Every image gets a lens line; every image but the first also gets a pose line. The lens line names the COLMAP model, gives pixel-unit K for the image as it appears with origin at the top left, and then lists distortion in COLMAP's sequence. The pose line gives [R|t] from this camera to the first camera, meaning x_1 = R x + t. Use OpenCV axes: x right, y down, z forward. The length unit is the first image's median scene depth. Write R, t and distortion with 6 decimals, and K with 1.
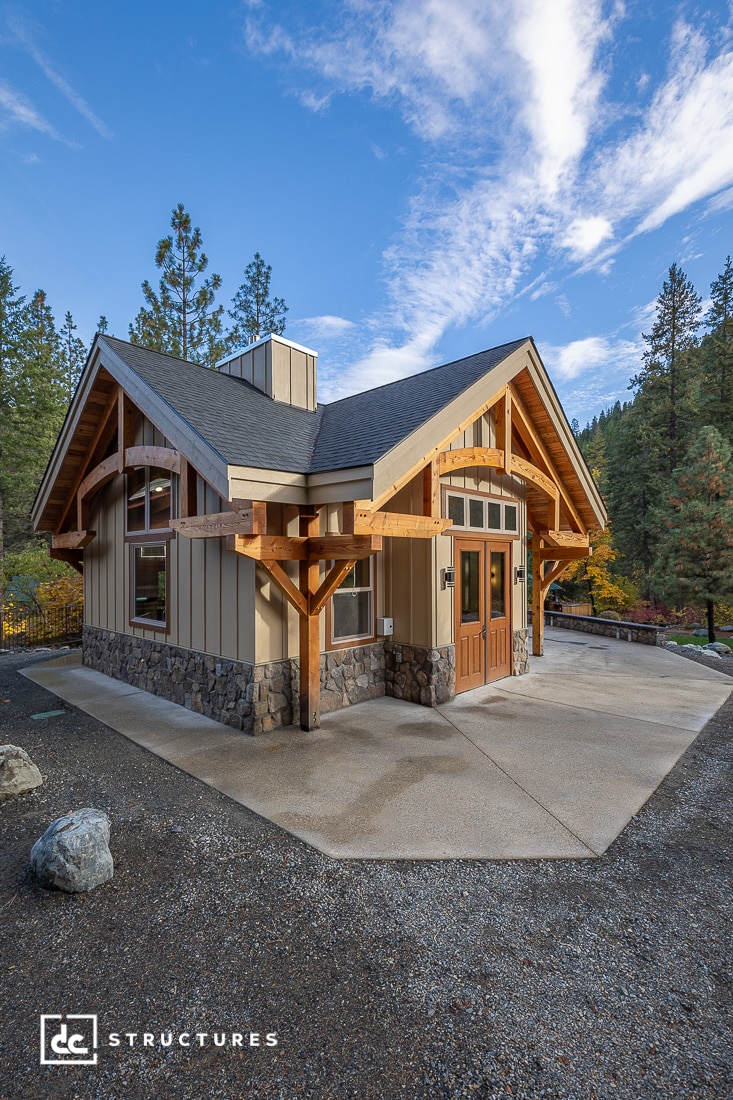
lens RADIAL K [[494.4, 0, 363.0], [0, 494.4, 561.5], [0, 0, 1]] dist [0.001883, -0.000856]
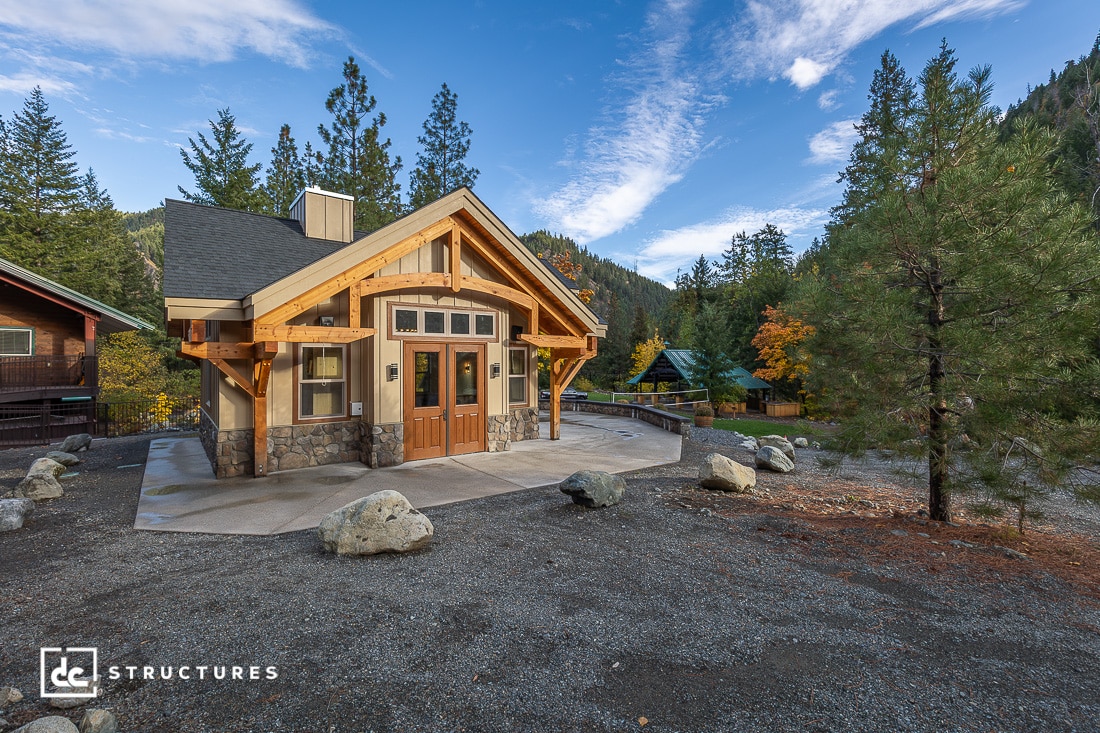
lens RADIAL K [[494.4, 0, 556.2], [0, 494.4, 358.1], [0, 0, 1]] dist [0.001883, -0.000856]
pose [[0.989465, -0.002849, -0.144744, 0.709380], [0.001980, 0.999979, -0.006149, 0.004384], [0.144758, 0.005798, 0.989450, -0.219118]]
